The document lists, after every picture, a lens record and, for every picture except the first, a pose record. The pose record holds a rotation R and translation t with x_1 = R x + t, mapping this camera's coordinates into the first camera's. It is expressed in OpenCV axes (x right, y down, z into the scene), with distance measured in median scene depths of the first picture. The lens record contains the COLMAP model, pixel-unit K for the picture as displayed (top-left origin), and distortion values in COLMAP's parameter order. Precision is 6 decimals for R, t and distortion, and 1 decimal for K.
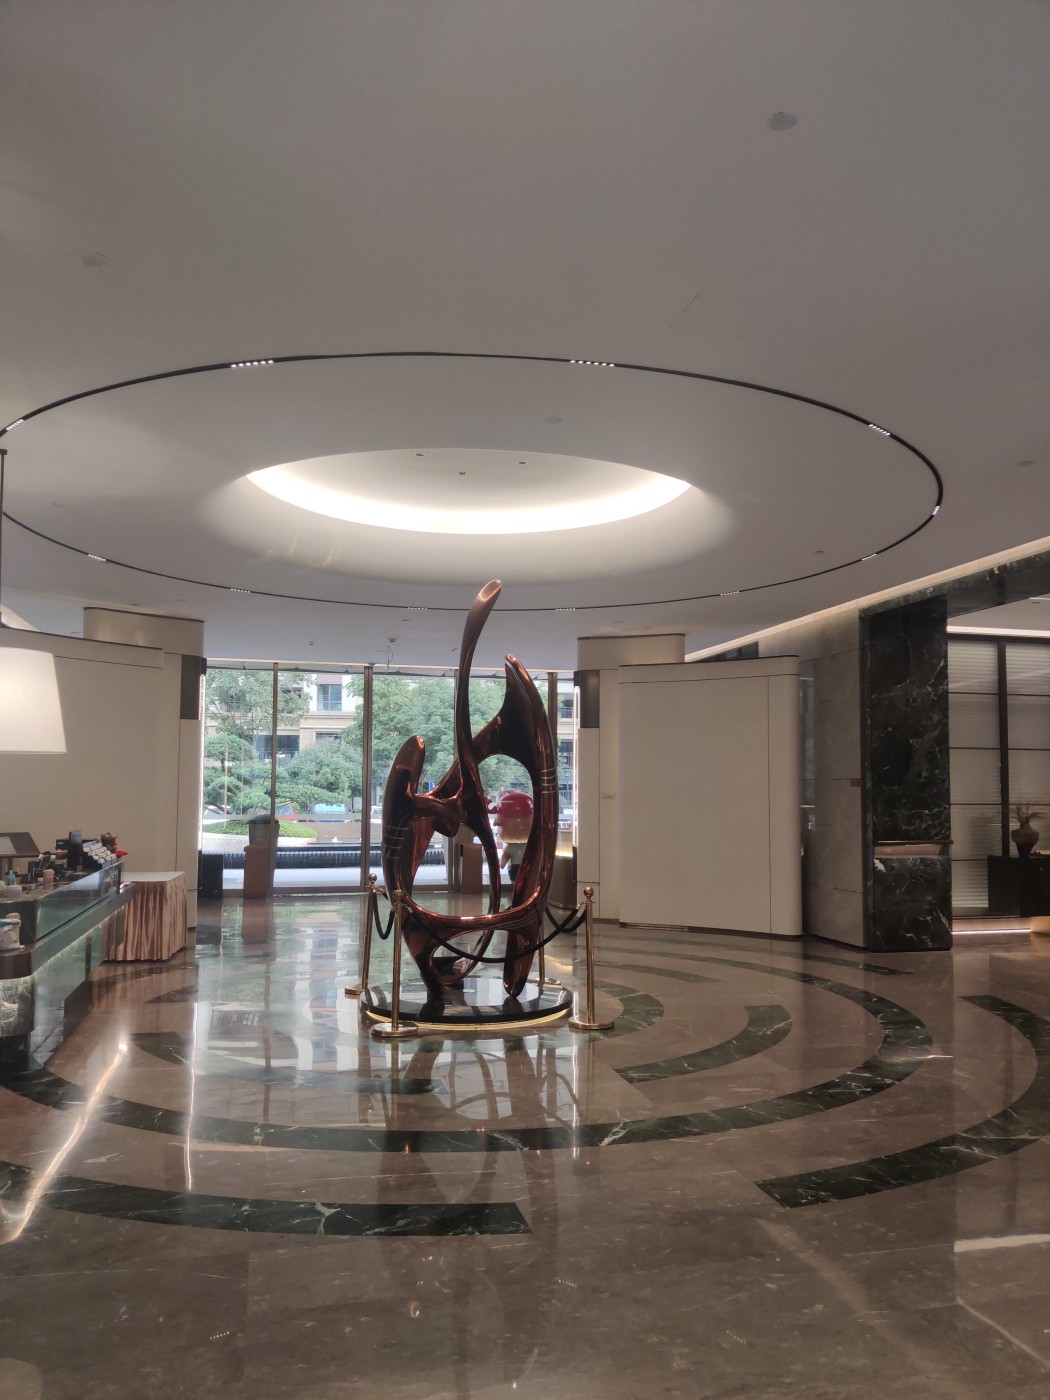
lens RADIAL K [[1077.9, 0, 524.1], [0, 1077.9, 700.8], [0, 0, 1]] dist [-0.005741, -0.003386]
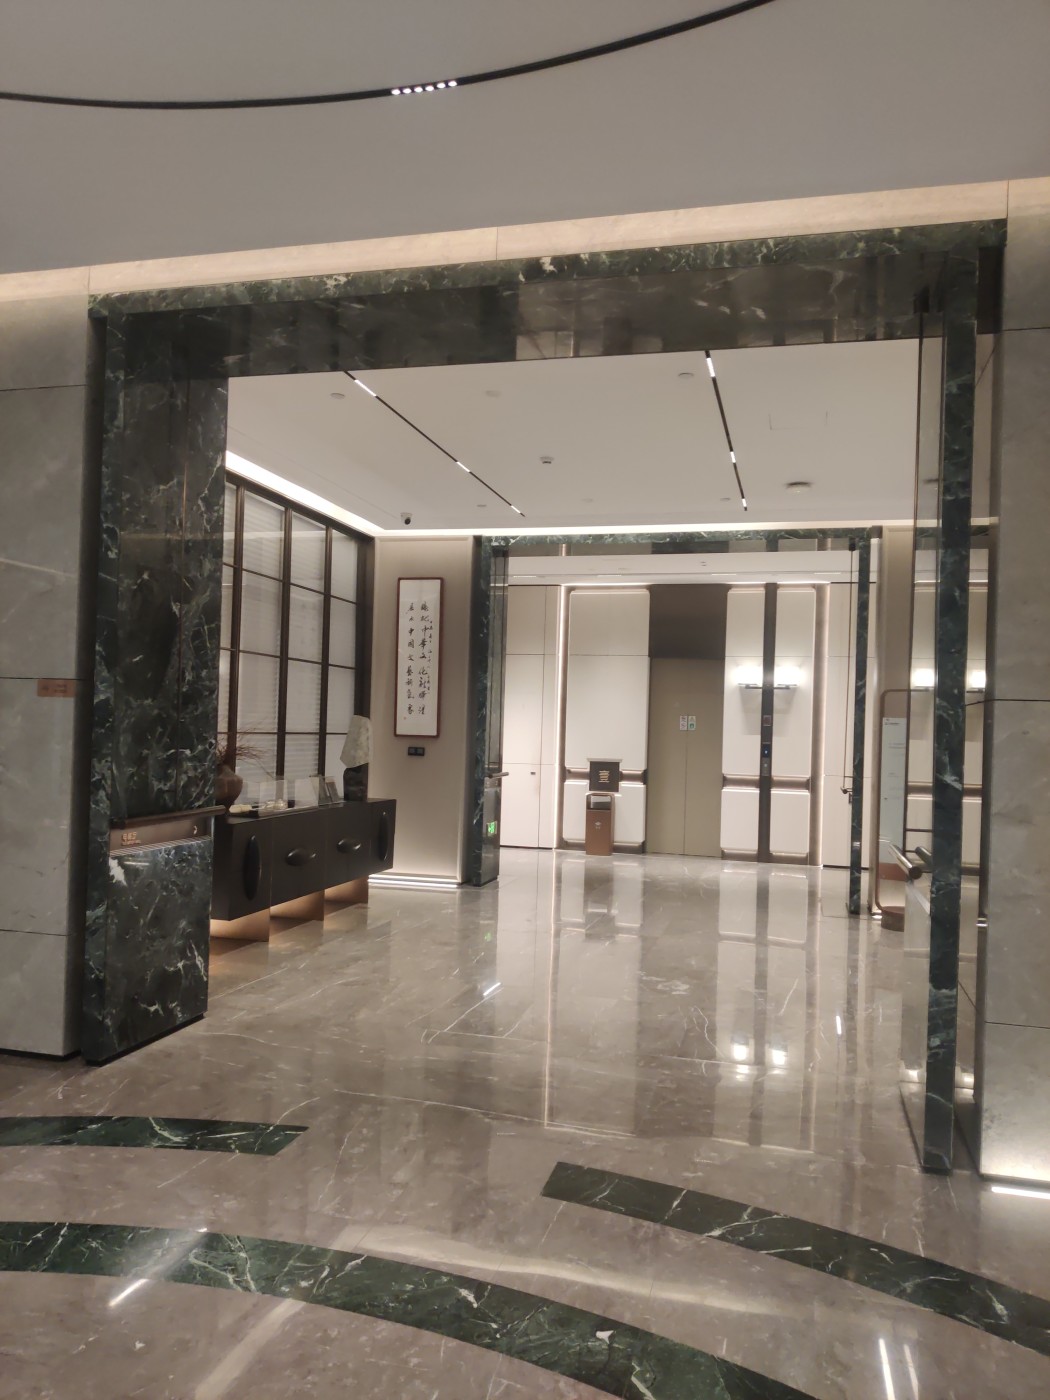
lens RADIAL K [[1077.9, 0, 514.5], [0, 1077.9, 718.5], [0, 0, 1]] dist [-0.005741, -0.003386]
pose [[0.476788, 0.015944, 0.878874, 0.009428], [-0.102271, 0.994051, 0.037449, 0.053916], [-0.873048, -0.107739, 0.475583, 0.637183]]
